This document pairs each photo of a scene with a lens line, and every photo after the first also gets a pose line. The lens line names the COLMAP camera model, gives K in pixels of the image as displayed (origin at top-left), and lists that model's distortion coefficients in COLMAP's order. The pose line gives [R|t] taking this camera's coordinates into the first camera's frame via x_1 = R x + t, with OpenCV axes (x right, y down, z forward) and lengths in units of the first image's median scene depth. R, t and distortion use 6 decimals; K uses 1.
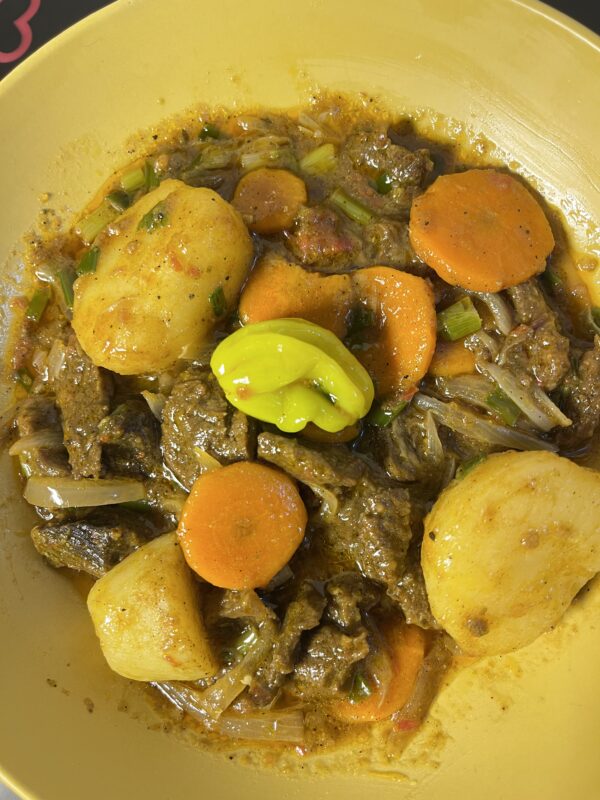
lens RADIAL K [[601.1, 0, 301.2], [0, 601.1, 402.3], [0, 0, 1]] dist [0.004411, -0.037482]
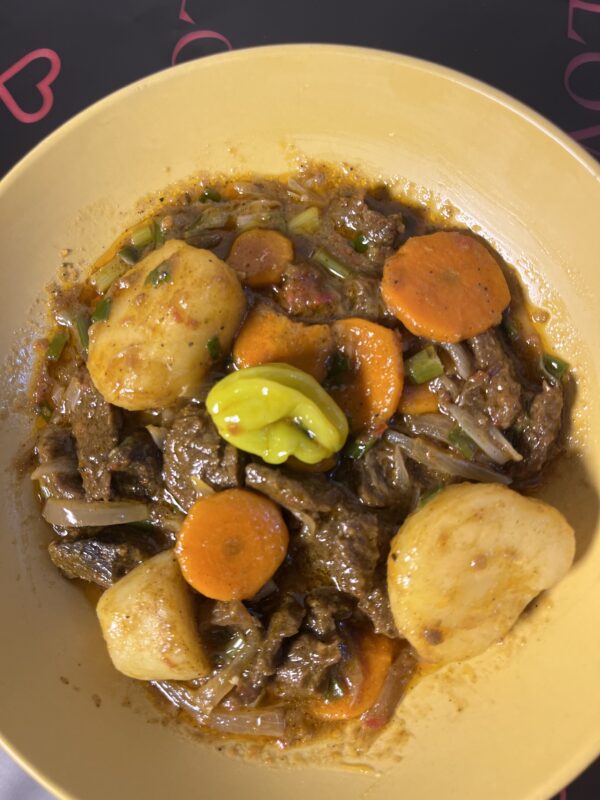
lens RADIAL K [[601.1, 0, 300.3], [0, 601.1, 399.7], [0, 0, 1]] dist [0.004411, -0.037482]
pose [[0.999782, 0.009584, -0.018566, 0.048903], [-0.009897, 0.999809, -0.016841, -0.051316], [0.018401, 0.017021, 0.999686, -0.142753]]
